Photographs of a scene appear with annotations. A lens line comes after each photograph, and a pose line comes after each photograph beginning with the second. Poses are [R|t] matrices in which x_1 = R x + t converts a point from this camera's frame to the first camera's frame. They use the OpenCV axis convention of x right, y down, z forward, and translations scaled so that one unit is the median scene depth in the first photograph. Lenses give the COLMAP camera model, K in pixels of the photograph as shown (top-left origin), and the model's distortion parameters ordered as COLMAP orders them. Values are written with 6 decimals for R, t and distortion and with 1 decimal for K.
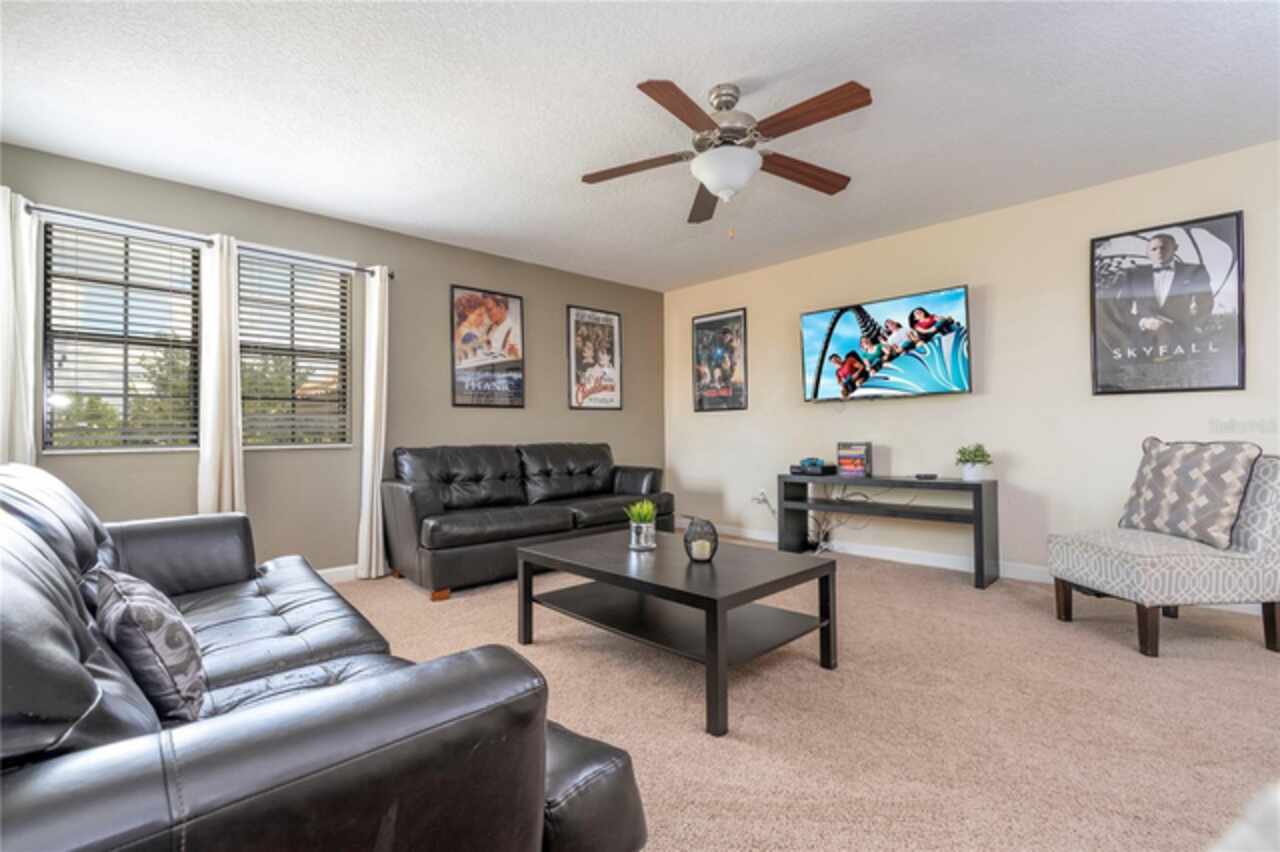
lens RADIAL K [[577.1, 0, 638.4], [0, 577.1, 422.0], [0, 0, 1]] dist [0.022760, 0.000303]
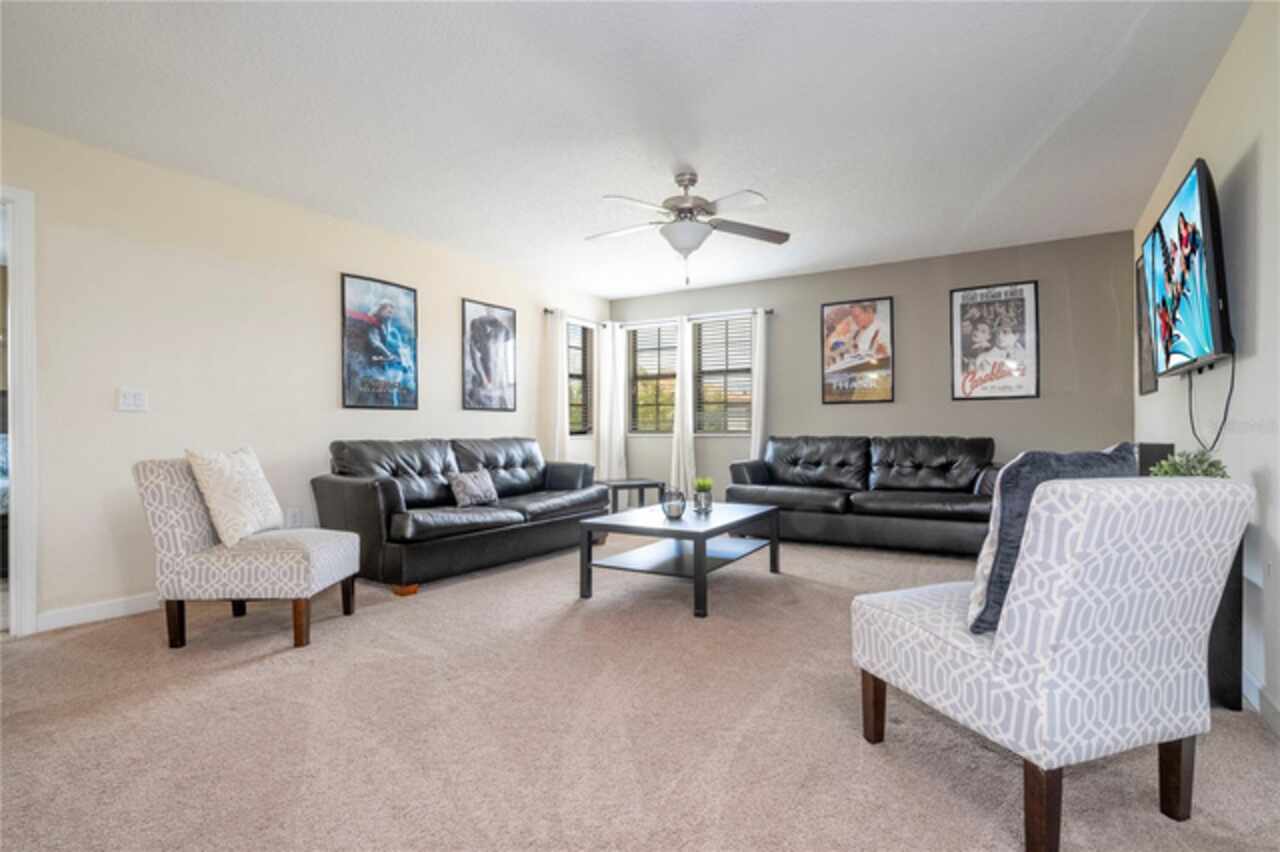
lens RADIAL K [[668.2, 0, 637.4], [0, 668.2, 428.4], [0, 0, 1]] dist [0.000453, -0.000077]
pose [[0.267574, -0.001961, -0.963535, 0.884023], [0.017749, 0.999838, 0.002894, 0.012157], [0.963374, -0.017877, 0.267565, 0.233519]]
